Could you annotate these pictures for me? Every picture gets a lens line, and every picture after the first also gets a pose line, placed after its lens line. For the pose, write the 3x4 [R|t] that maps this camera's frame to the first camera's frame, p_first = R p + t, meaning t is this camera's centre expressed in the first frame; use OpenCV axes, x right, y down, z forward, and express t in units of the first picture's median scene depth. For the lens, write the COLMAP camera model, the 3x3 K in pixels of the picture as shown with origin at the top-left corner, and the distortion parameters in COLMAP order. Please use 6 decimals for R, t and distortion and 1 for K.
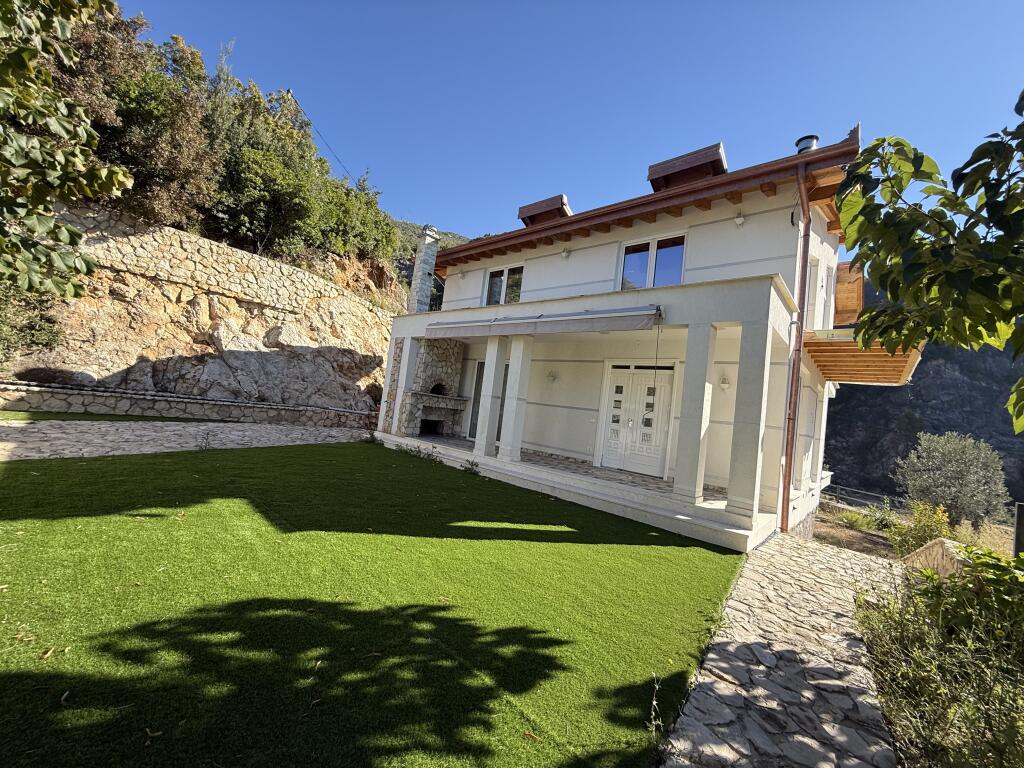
lens RADIAL K [[409.4, 0, 509.7], [0, 409.4, 390.7], [0, 0, 1]] dist [-0.000944, -0.000009]
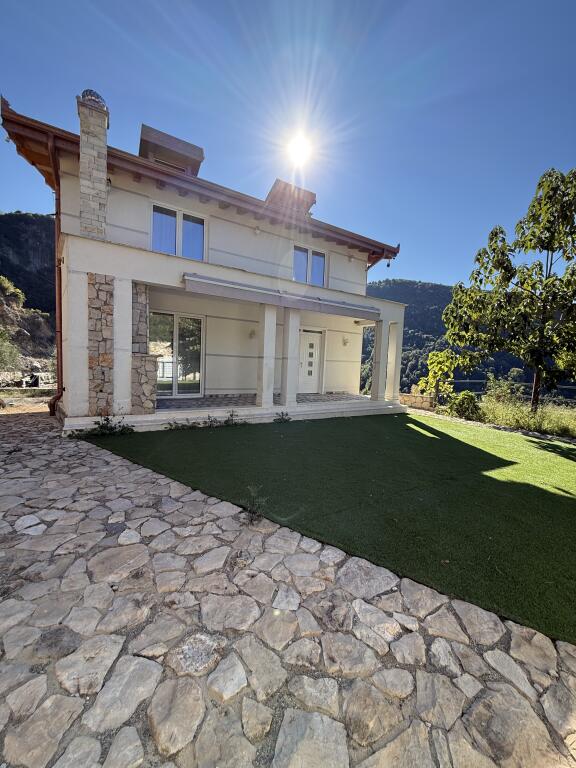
lens RADIAL K [[307.0, 0, 287.5], [0, 307.0, 377.3], [0, 0, 1]] dist [-0.000944, -0.000009]
pose [[0.281642, -0.149696, 0.947770, -0.725044], [-0.037339, 0.985297, 0.166719, -0.062454], [-0.958793, -0.082344, 0.271912, 0.585670]]
